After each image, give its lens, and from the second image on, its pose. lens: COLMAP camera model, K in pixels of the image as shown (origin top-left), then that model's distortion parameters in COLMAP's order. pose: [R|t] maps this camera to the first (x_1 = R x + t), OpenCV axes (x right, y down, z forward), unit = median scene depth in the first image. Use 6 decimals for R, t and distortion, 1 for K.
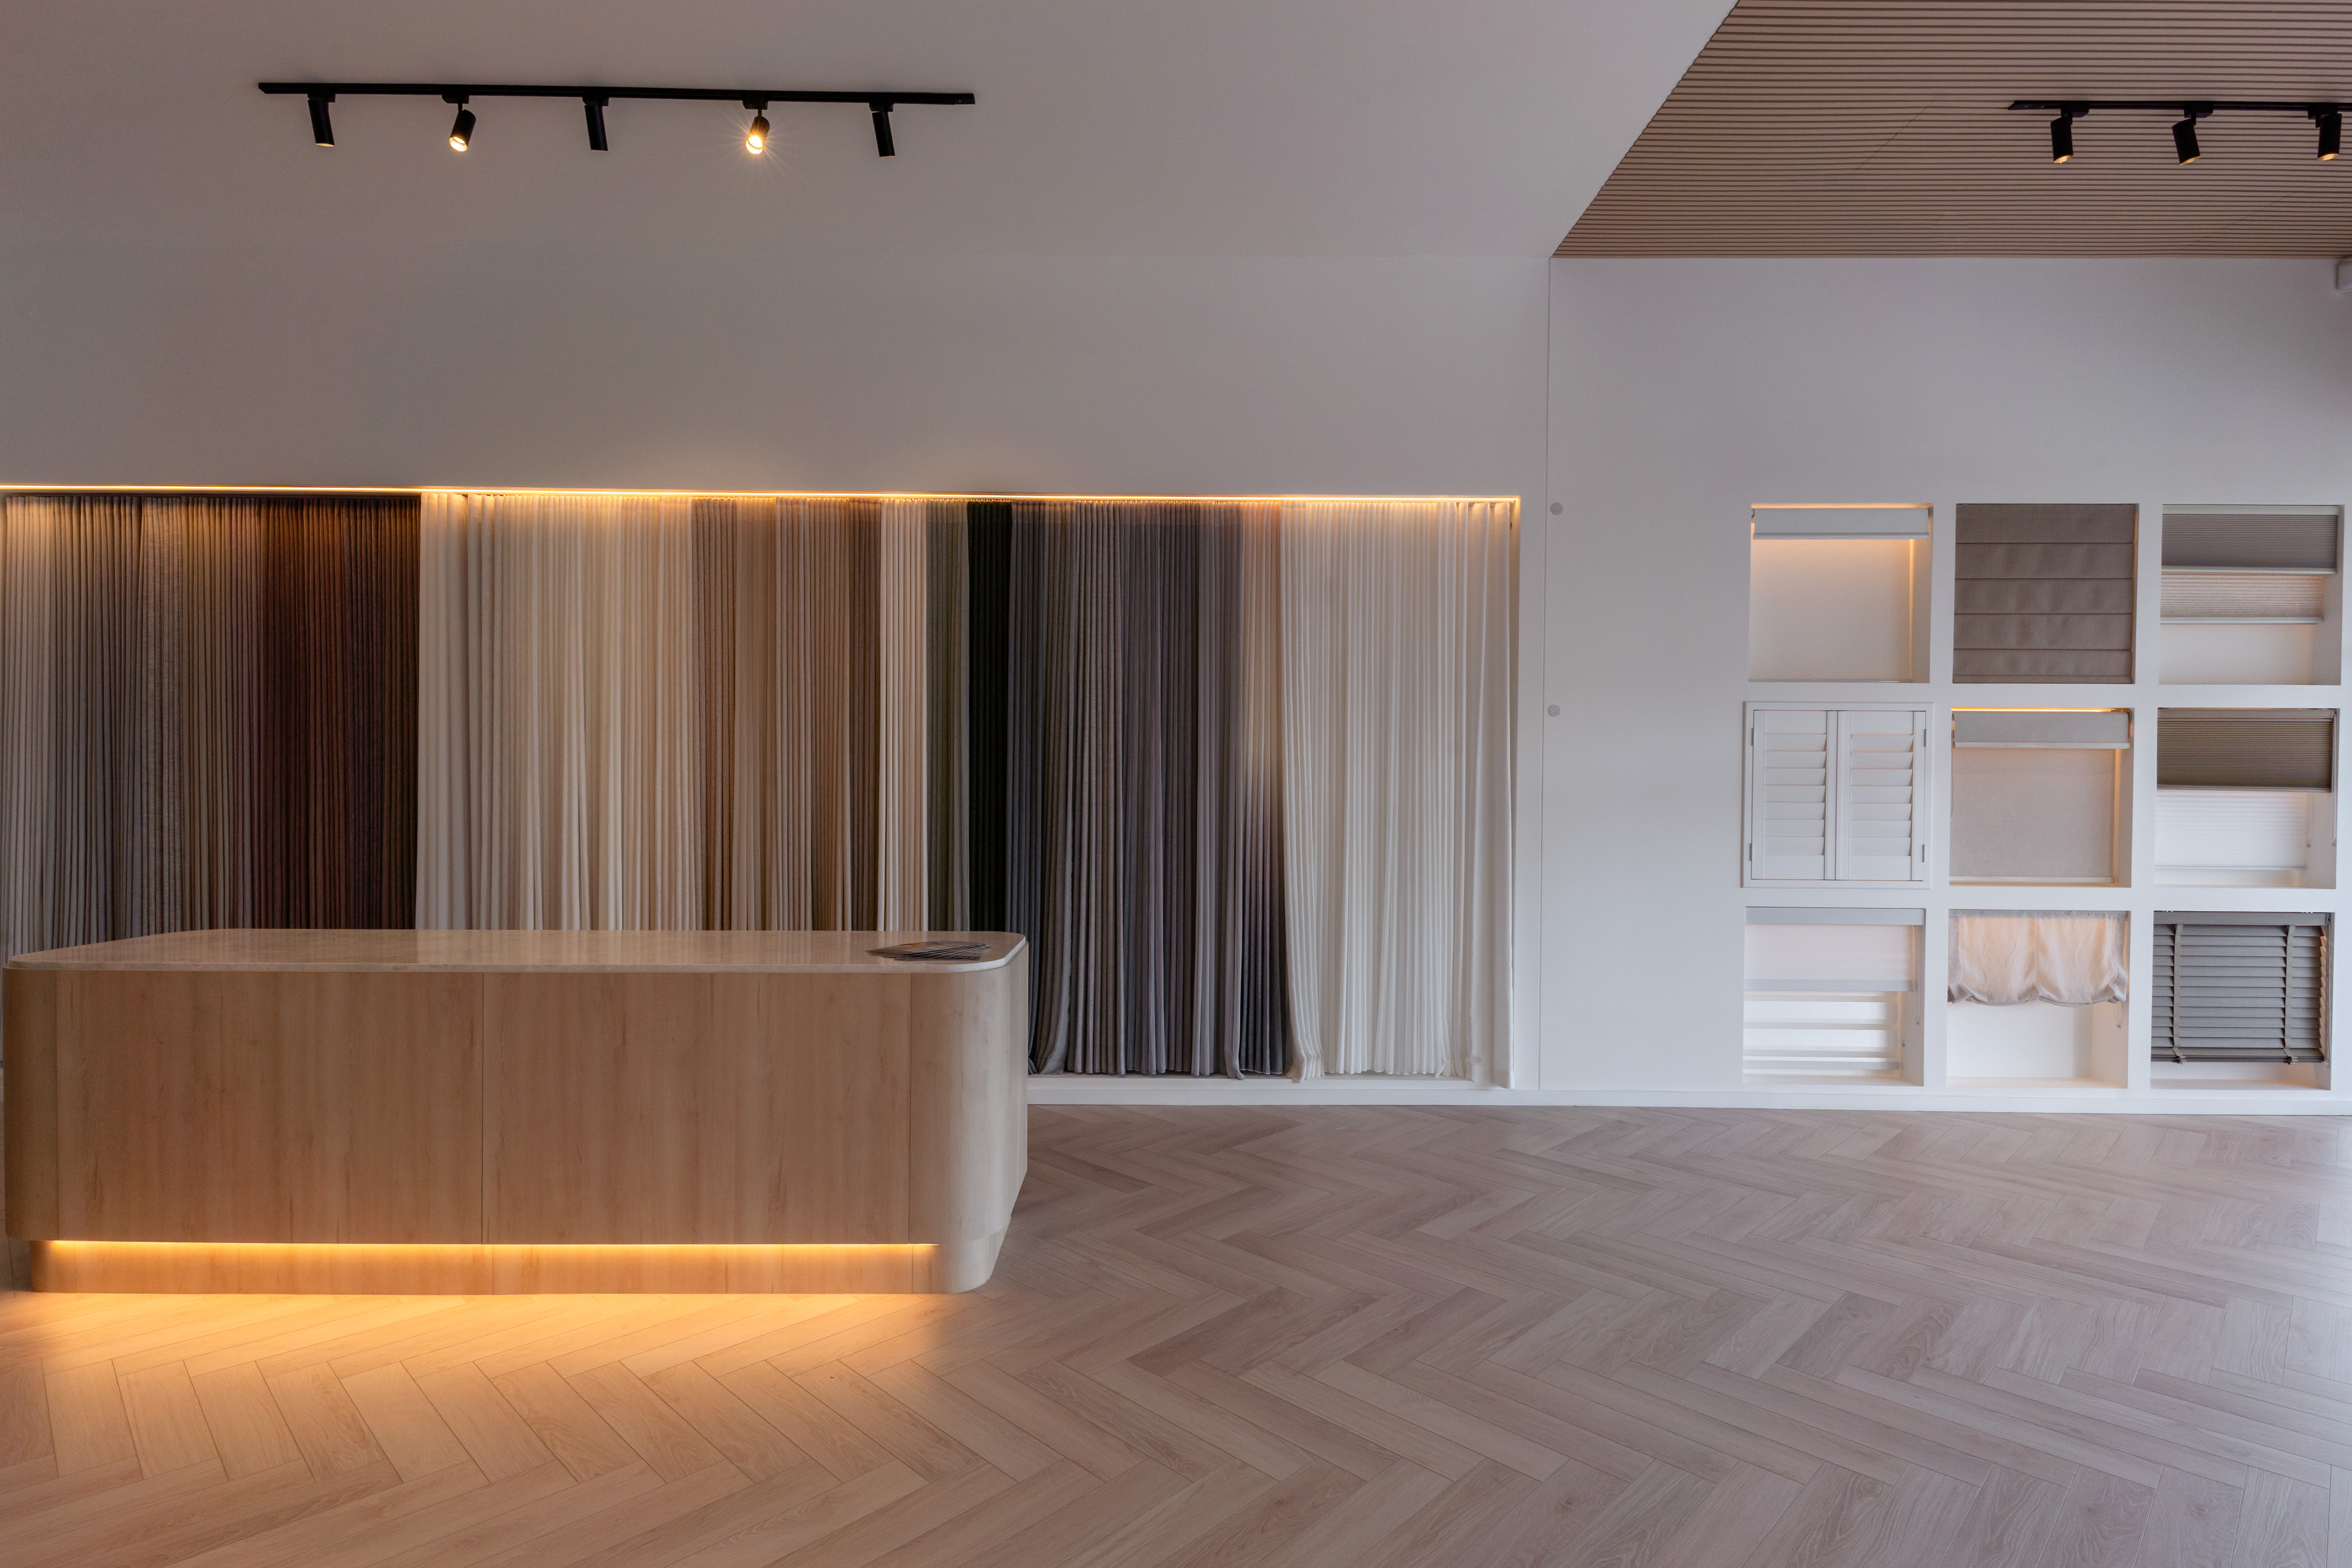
lens RADIAL K [[1154.9, 0, 1175.7], [0, 1154.9, 786.2], [0, 0, 1]] dist [0.003187, -0.001727]
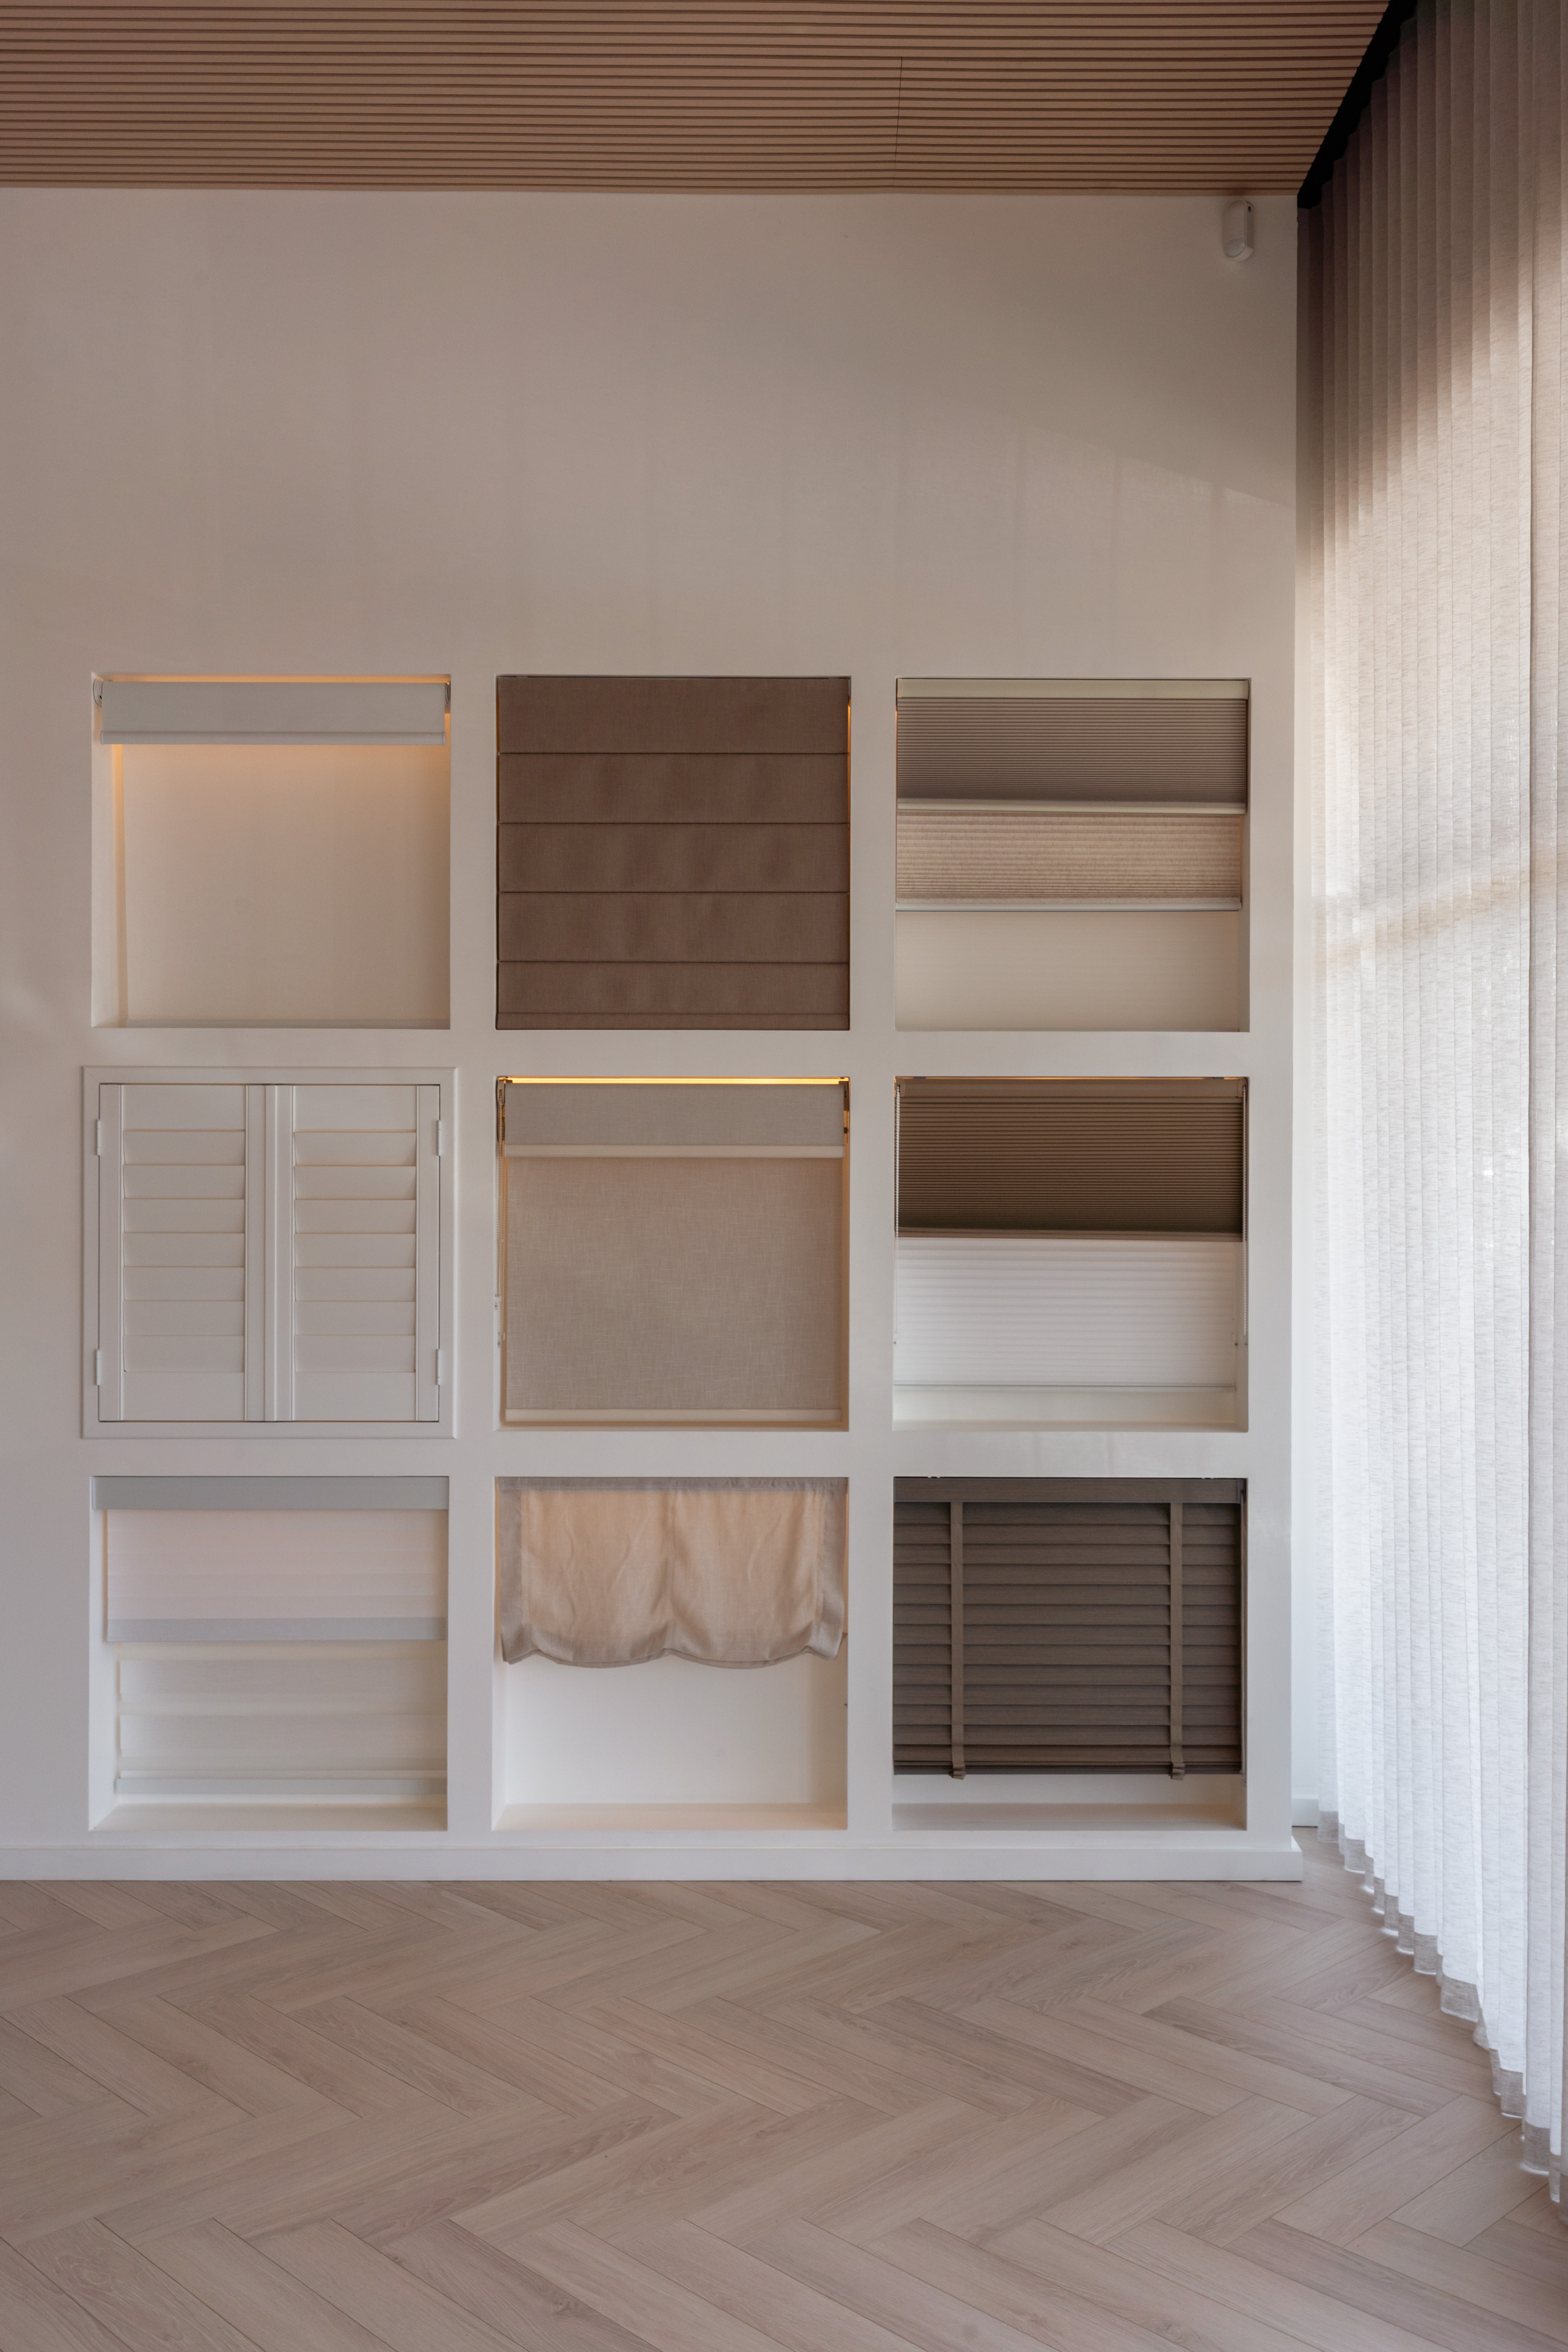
lens RADIAL K [[2003.8, 0, 783.9], [0, 2003.8, 1173.5], [0, 0, 1]] dist [0.004201, 0.001762]
pose [[0.999696, -0.004486, 0.024263, 0.775881], [0.004704, 0.999949, -0.008935, -0.017698], [-0.024222, 0.009046, 0.999666, 0.121410]]
